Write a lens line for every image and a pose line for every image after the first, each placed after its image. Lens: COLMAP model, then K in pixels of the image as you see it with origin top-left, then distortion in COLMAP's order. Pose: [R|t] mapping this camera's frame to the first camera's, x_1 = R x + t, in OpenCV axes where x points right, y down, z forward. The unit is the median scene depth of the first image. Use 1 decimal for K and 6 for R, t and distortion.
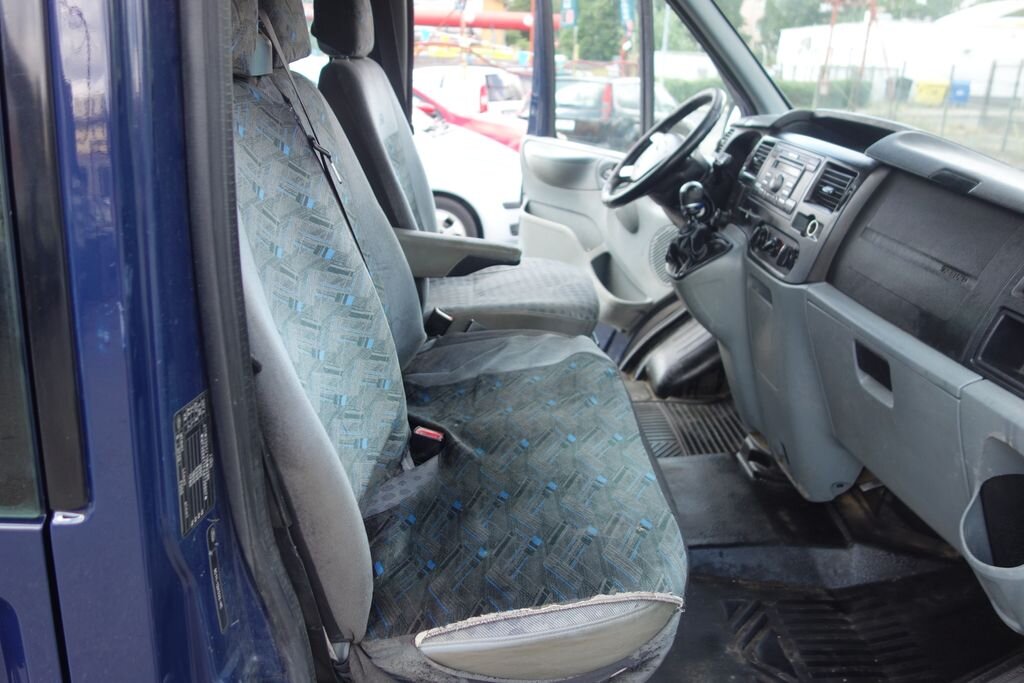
lens RADIAL K [[803.8, 0, 514.2], [0, 803.8, 344.9], [0, 0, 1]] dist [0.008974, -0.016780]
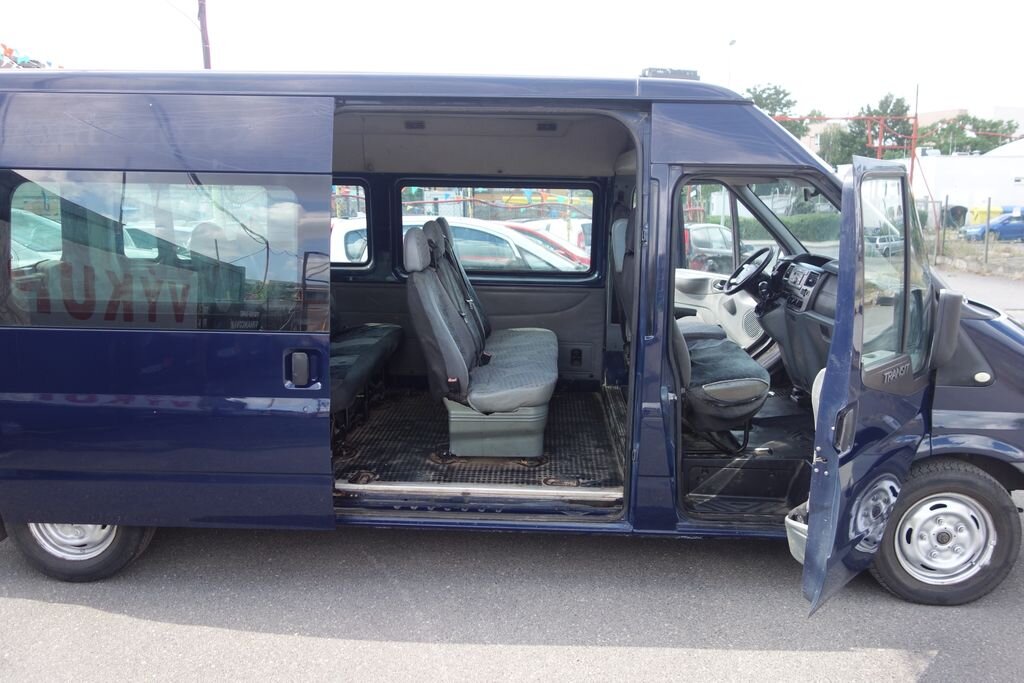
lens RADIAL K [[803.8, 0, 515.9], [0, 803.8, 337.5], [0, 0, 1]] dist [0.008974, -0.016780]
pose [[0.996634, -0.023960, -0.078399, -0.343580], [0.009923, 0.984563, -0.174750, 0.385184], [0.081376, 0.173383, 0.981487, -1.448901]]
